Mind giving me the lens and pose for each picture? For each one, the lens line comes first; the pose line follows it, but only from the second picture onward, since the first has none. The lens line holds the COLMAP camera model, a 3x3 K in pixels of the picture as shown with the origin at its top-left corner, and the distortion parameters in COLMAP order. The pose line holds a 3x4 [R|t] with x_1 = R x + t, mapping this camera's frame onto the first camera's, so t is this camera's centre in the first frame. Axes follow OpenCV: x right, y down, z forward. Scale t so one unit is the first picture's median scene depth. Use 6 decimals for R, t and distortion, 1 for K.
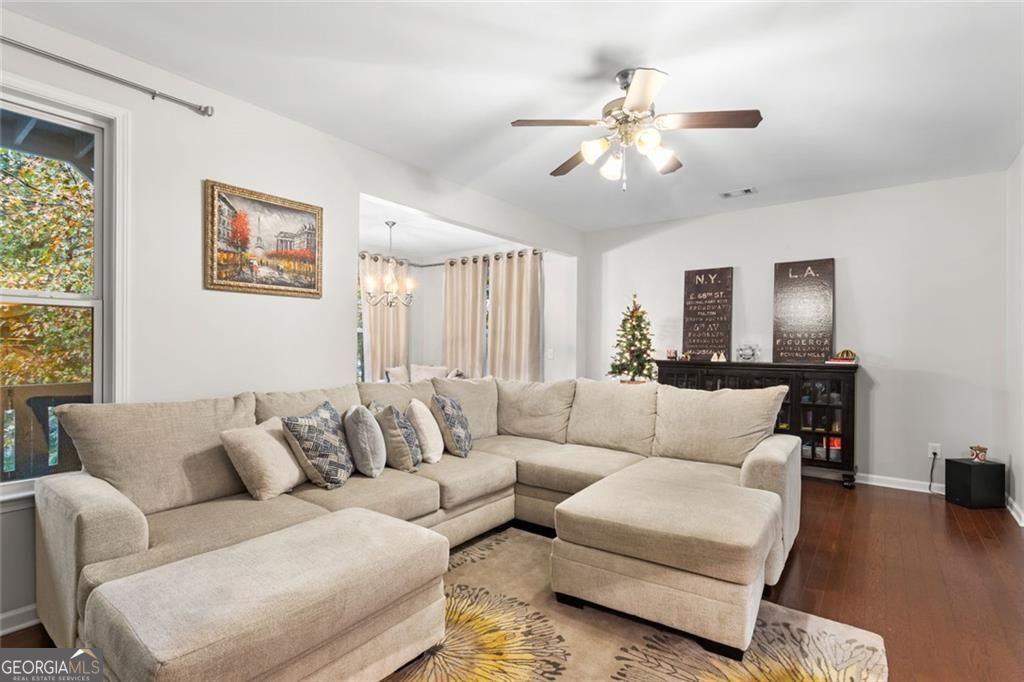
lens RADIAL K [[490.4, 0, 515.8], [0, 490.4, 341.1], [0, 0, 1]] dist [0.000507, 0.001692]
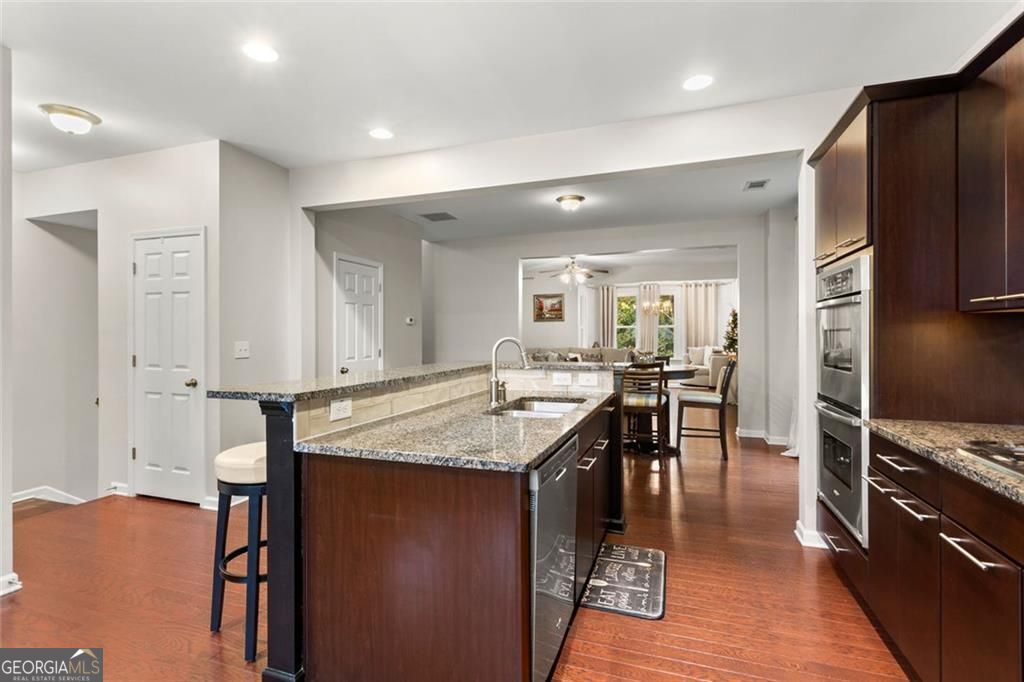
lens RADIAL K [[490.4, 0, 510.5], [0, 490.4, 336.1], [0, 0, 1]] dist [0.000507, 0.001692]
pose [[0.292375, -0.001281, -0.956303, 1.974252], [0.013538, 0.999904, 0.002800, -0.000150], [0.956208, -0.013765, 0.292364, -0.231964]]
